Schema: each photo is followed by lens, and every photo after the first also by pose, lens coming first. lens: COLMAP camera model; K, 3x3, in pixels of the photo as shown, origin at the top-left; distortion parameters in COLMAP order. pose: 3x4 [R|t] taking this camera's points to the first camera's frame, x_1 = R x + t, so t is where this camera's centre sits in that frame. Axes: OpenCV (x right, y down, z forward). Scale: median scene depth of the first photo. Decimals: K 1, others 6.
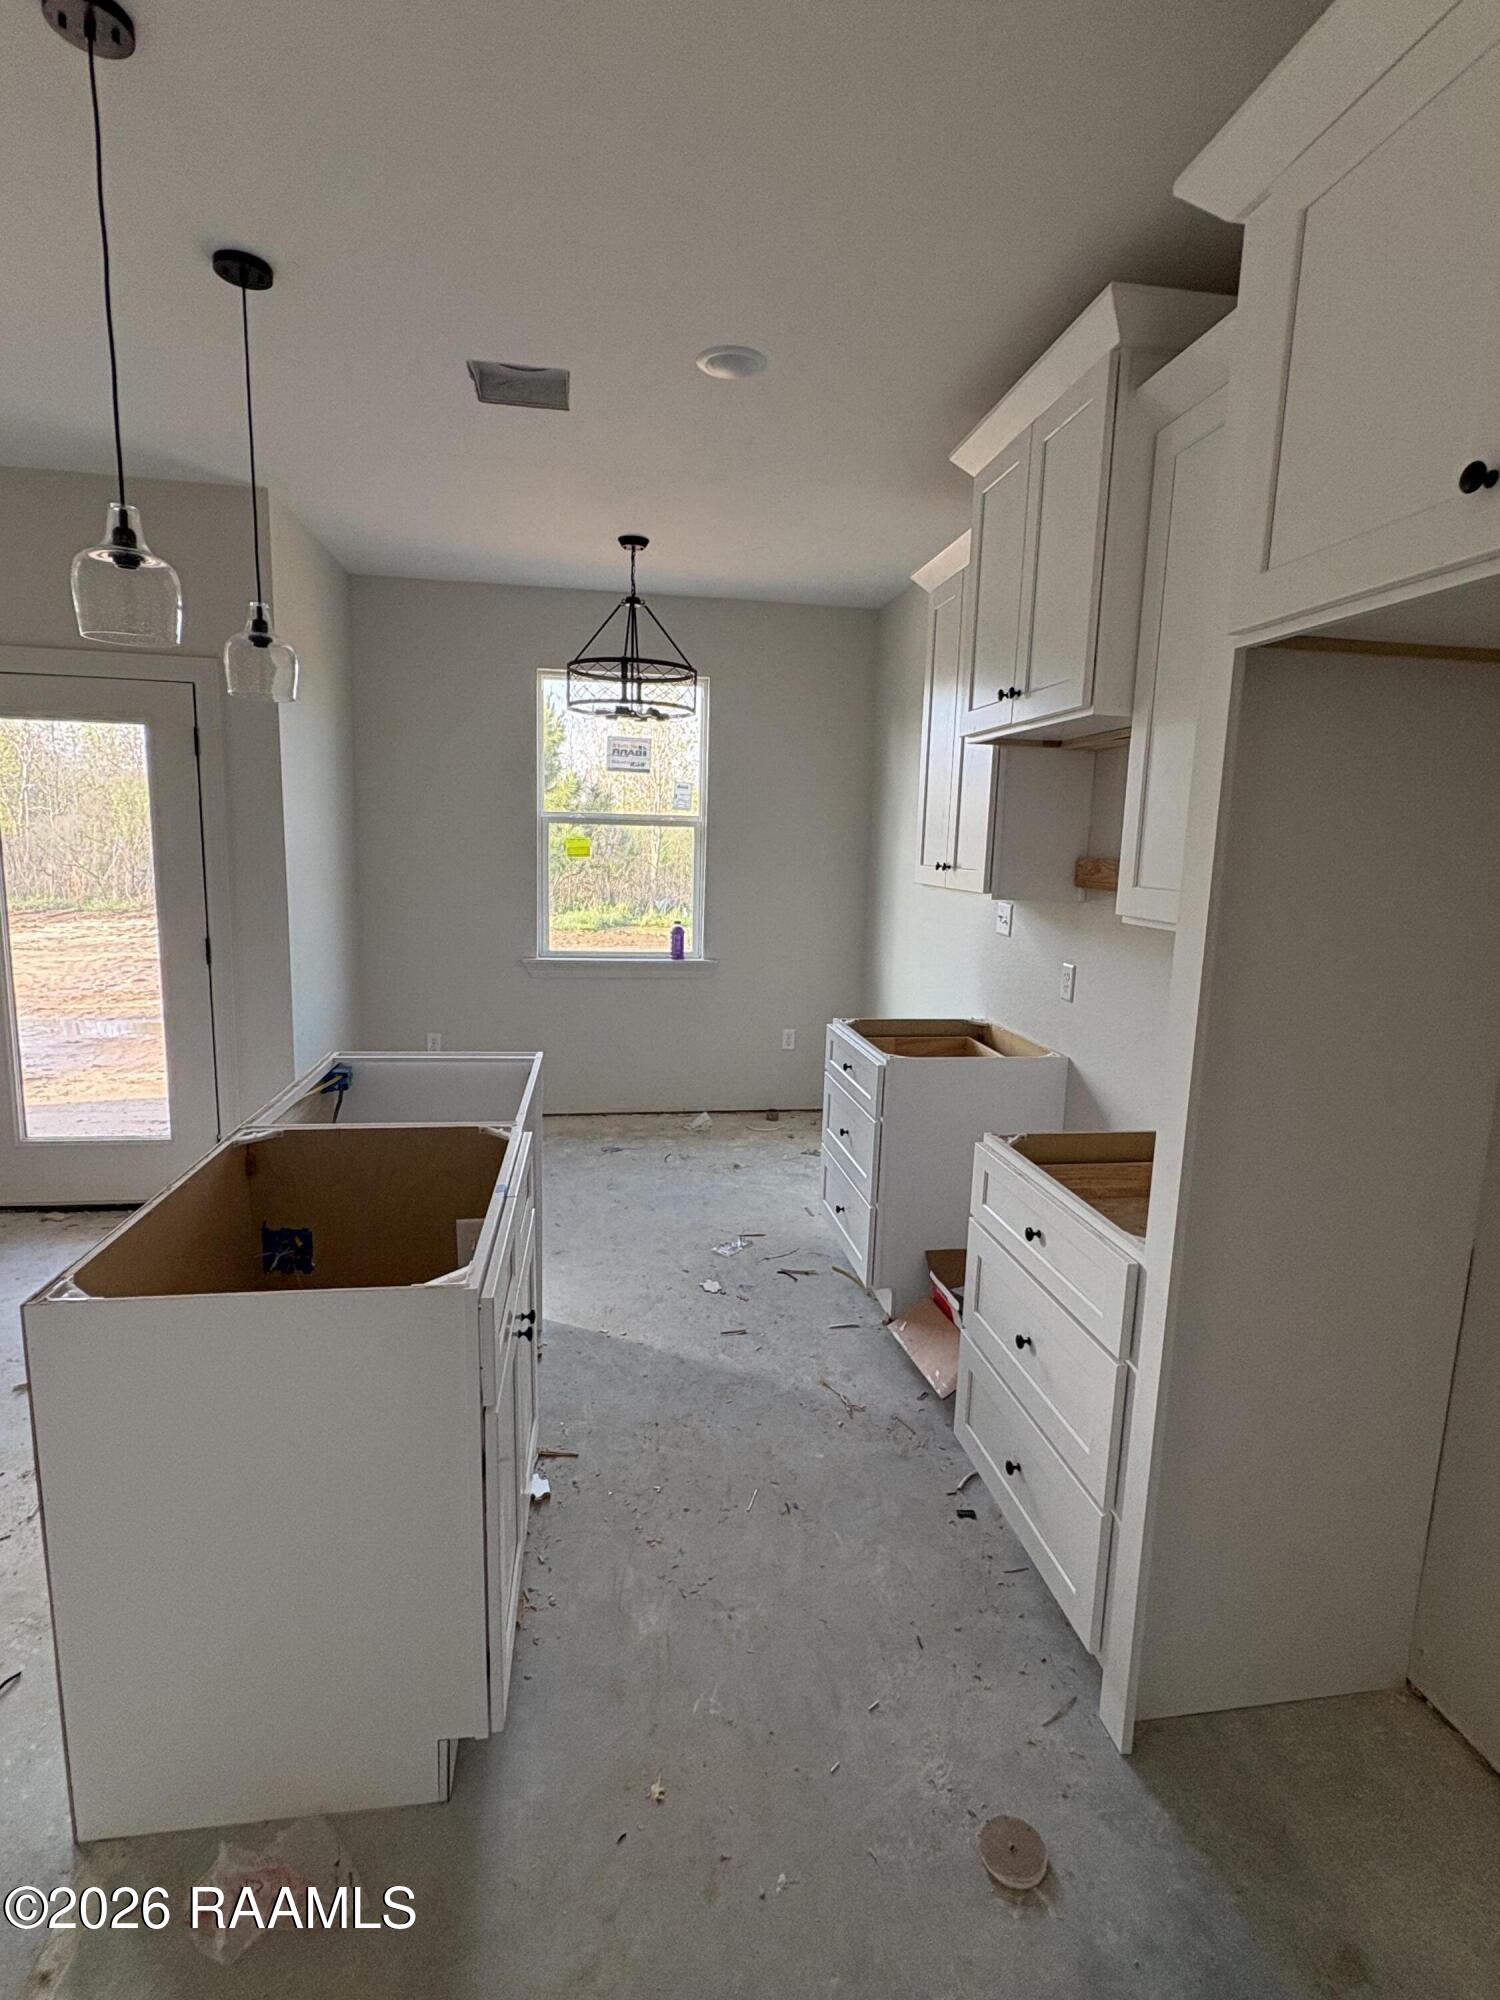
lens RADIAL K [[995.3, 0, 748.4], [0, 995.3, 993.4], [0, 0, 1]] dist [0.003259, -0.000272]
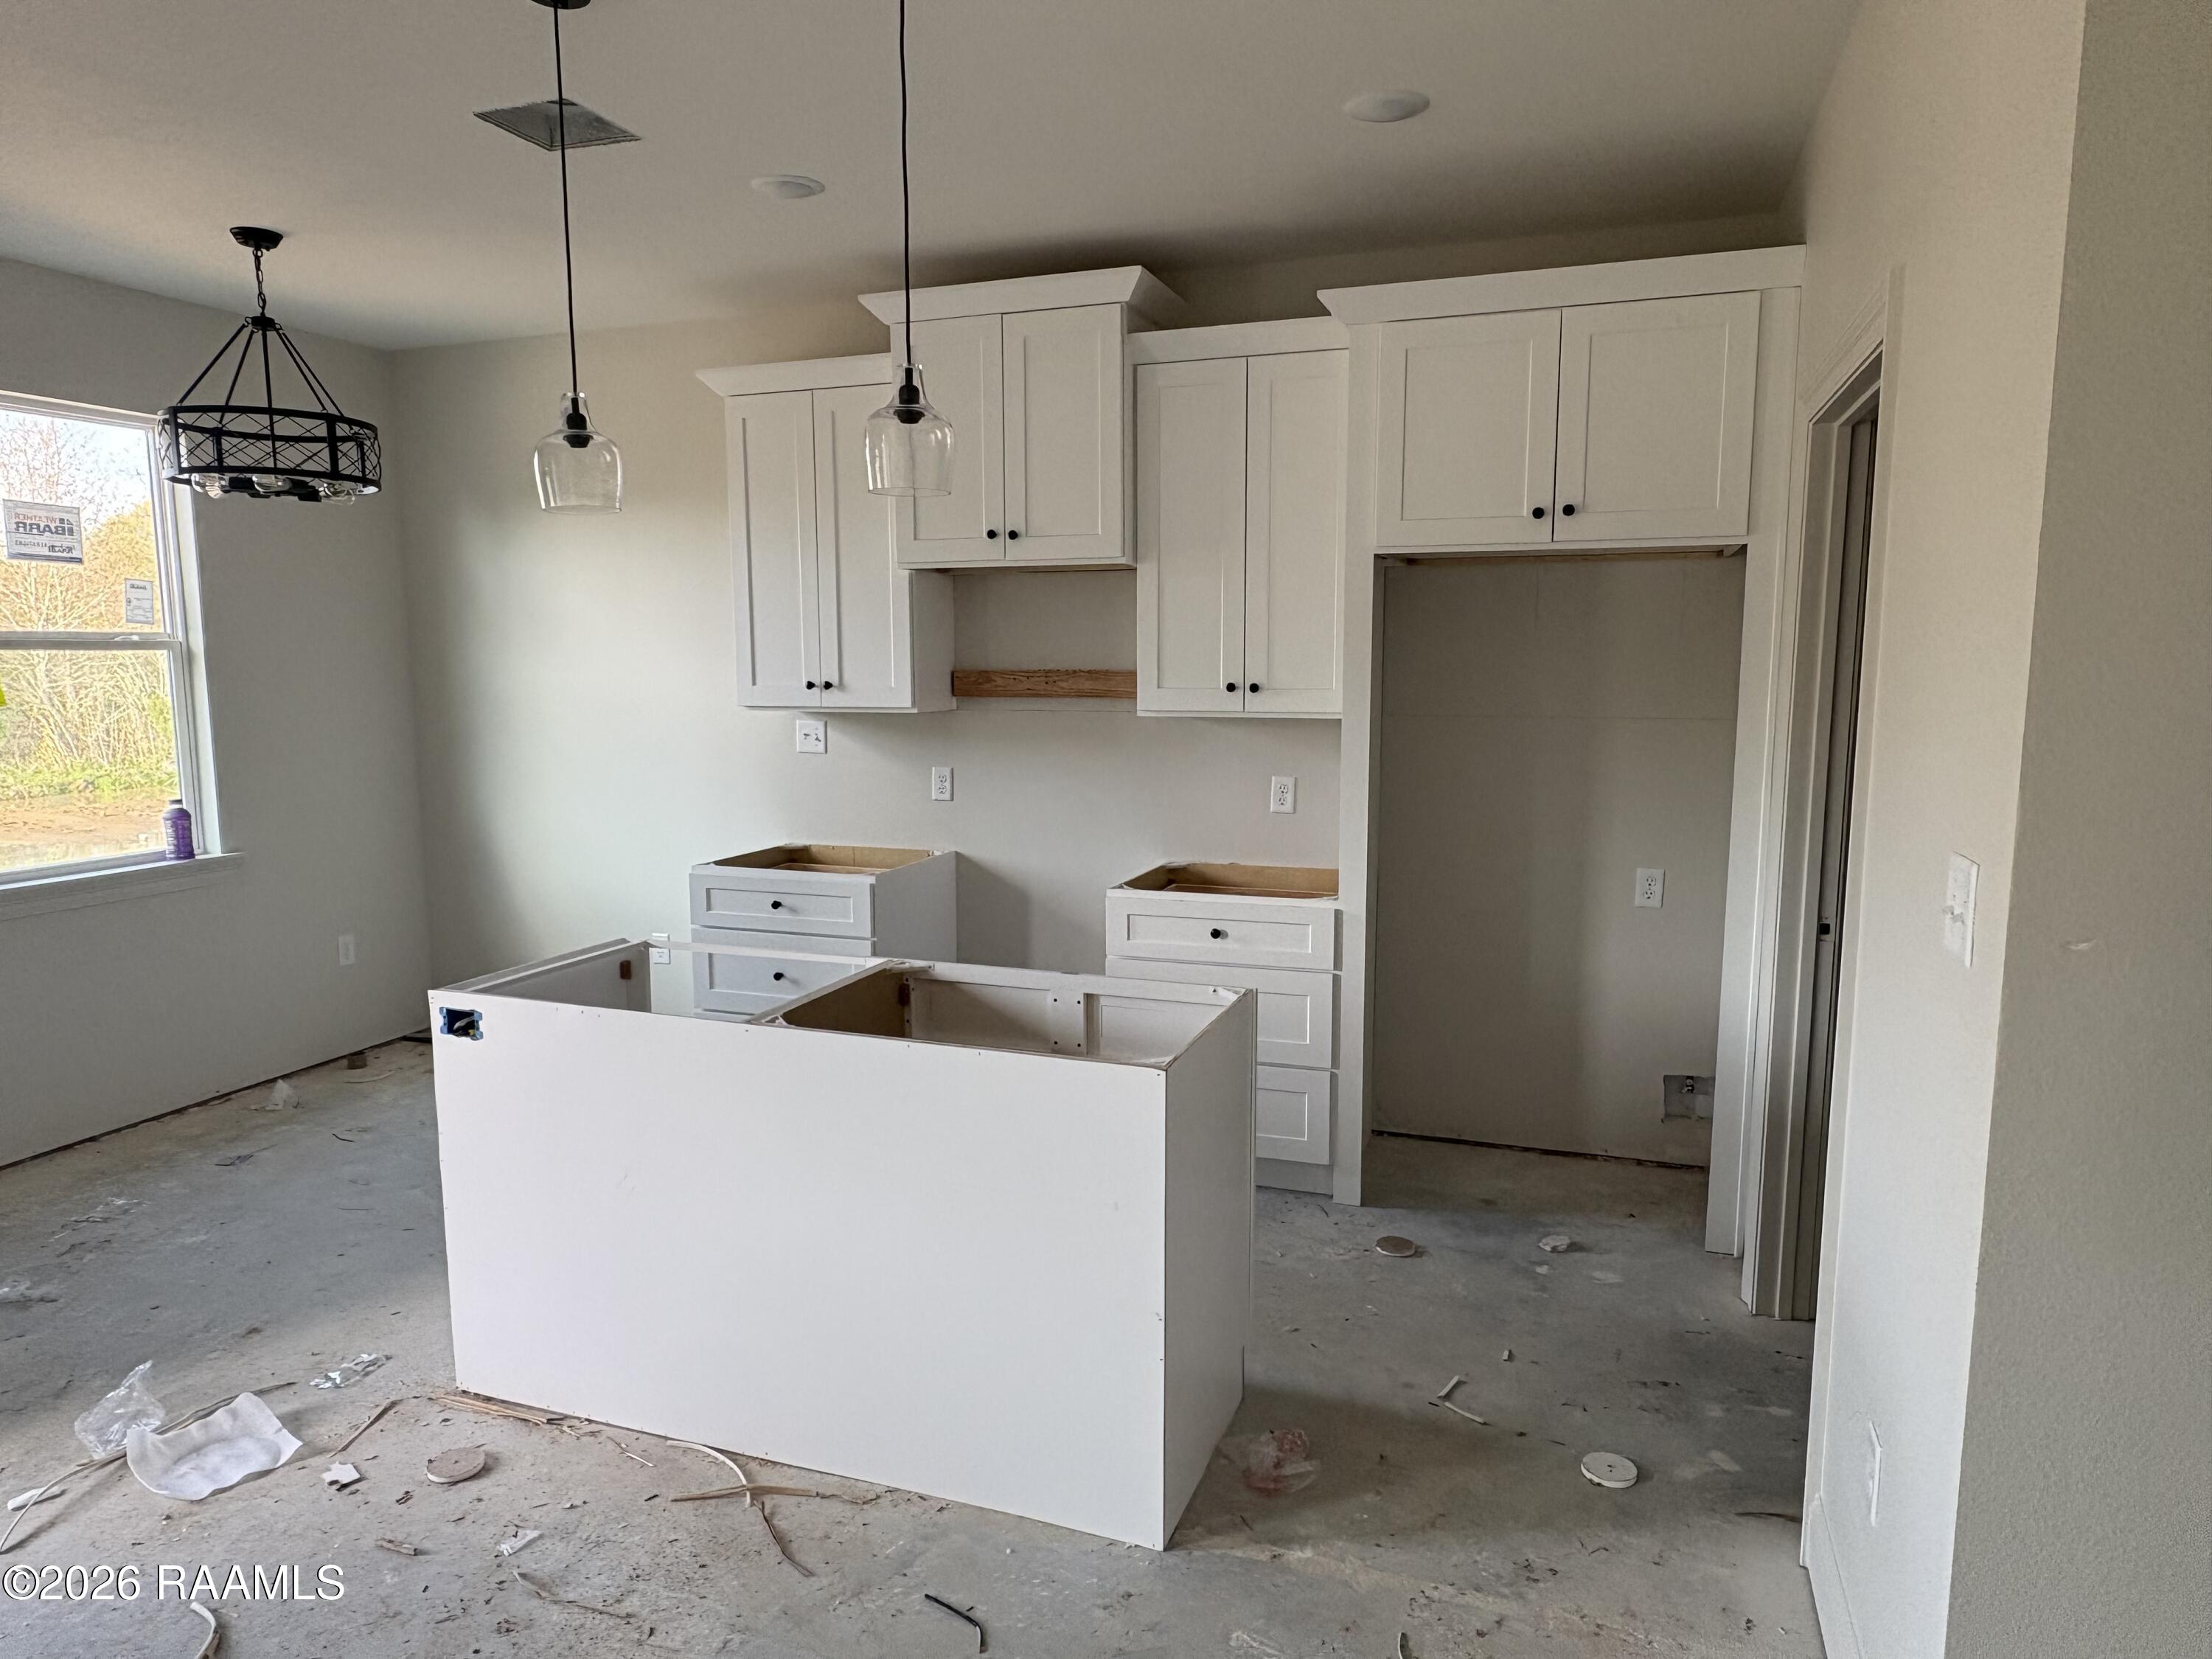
lens RADIAL K [[1421.1, 0, 1102.9], [0, 1421.1, 838.9], [0, 0, 1]] dist [0.004179, 0.002450]
pose [[0.473131, -0.144008, 0.869143, -0.631213], [0.153539, 0.984930, 0.079612, -0.032143], [-0.867510, 0.095781, 0.488112, 0.055940]]
